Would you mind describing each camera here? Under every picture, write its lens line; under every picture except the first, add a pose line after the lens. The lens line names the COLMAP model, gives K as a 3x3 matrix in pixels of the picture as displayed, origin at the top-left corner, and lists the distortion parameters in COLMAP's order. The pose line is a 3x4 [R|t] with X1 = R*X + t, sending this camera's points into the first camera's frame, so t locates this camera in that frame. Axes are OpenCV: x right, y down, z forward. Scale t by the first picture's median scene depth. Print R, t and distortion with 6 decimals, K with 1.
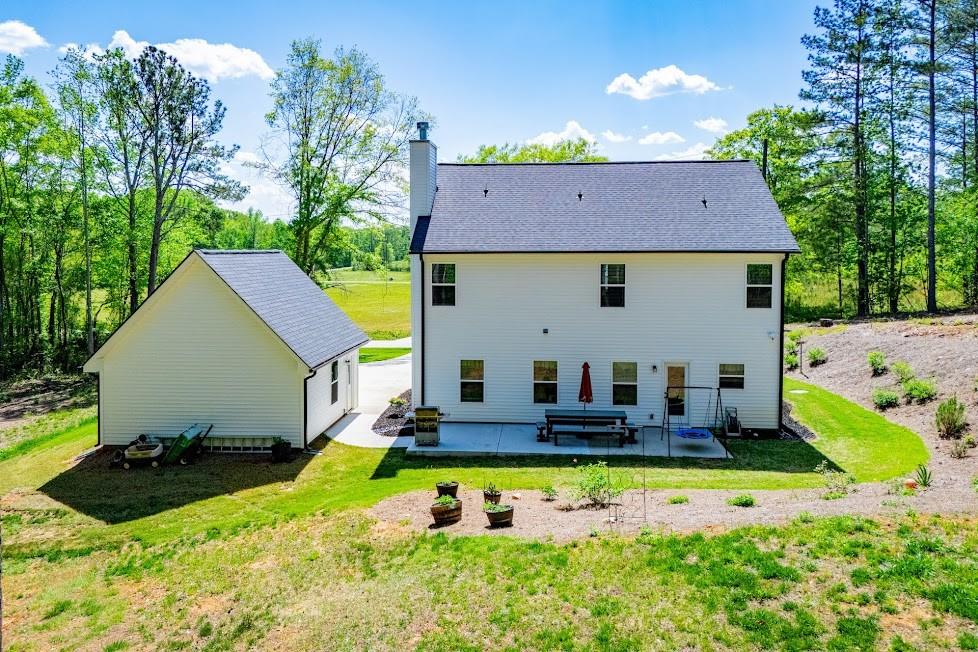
lens RADIAL K [[713.4, 0, 489.1], [0, 713.4, 277.9], [0, 0, 1]] dist [0.080408, -0.079792]
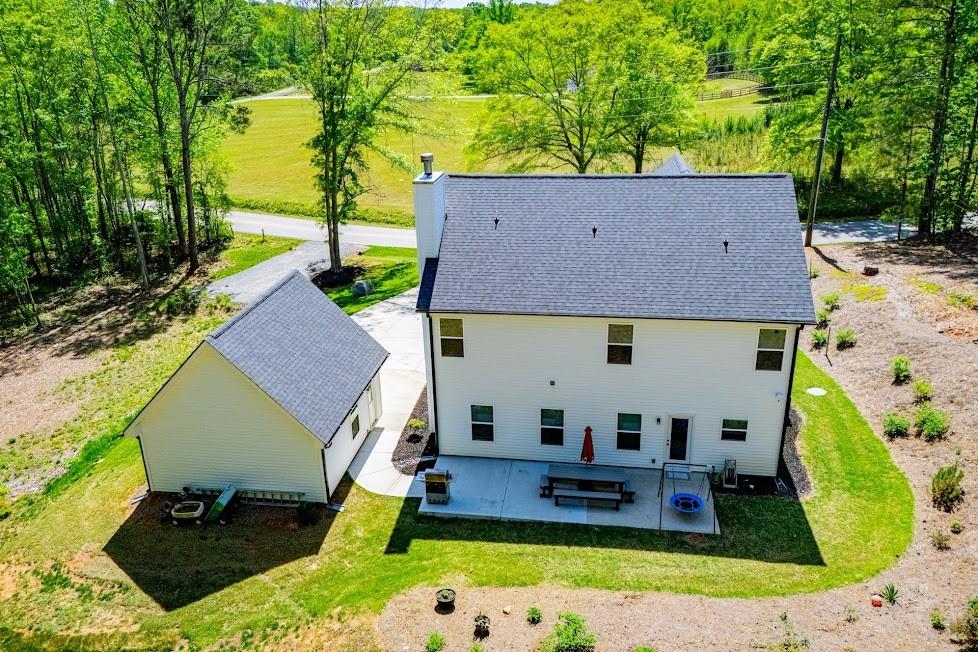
lens RADIAL K [[723.2, 0, 490.0], [0, 723.2, 306.1], [0, 0, 1]] dist [0.086997, -0.090803]
pose [[0.996721, 0.003012, -0.080862, 0.074209], [0.023501, 0.945461, 0.324888, -0.371365], [0.077431, -0.325723, 0.942289, 0.054347]]
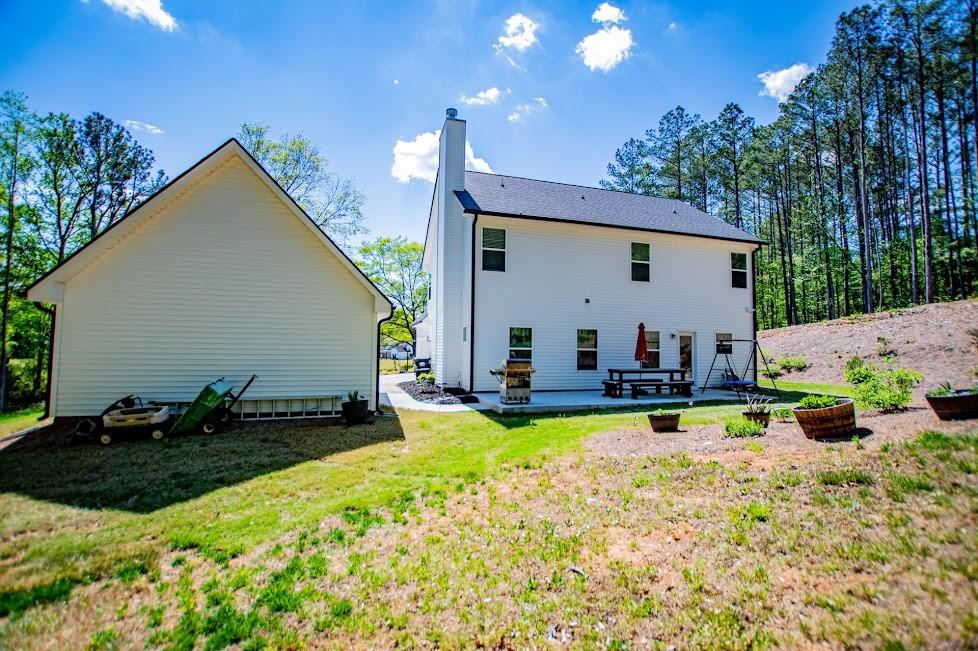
lens RADIAL K [[435.4, 0, 492.8], [0, 435.4, 326.1], [0, 0, 1]] dist [-0.025978, 0.000452]
pose [[0.933574, 0.029556, 0.357165, -0.280713], [0.003083, 0.995894, -0.090472, 0.171047], [-0.358372, 0.085563, 0.929650, 0.463987]]
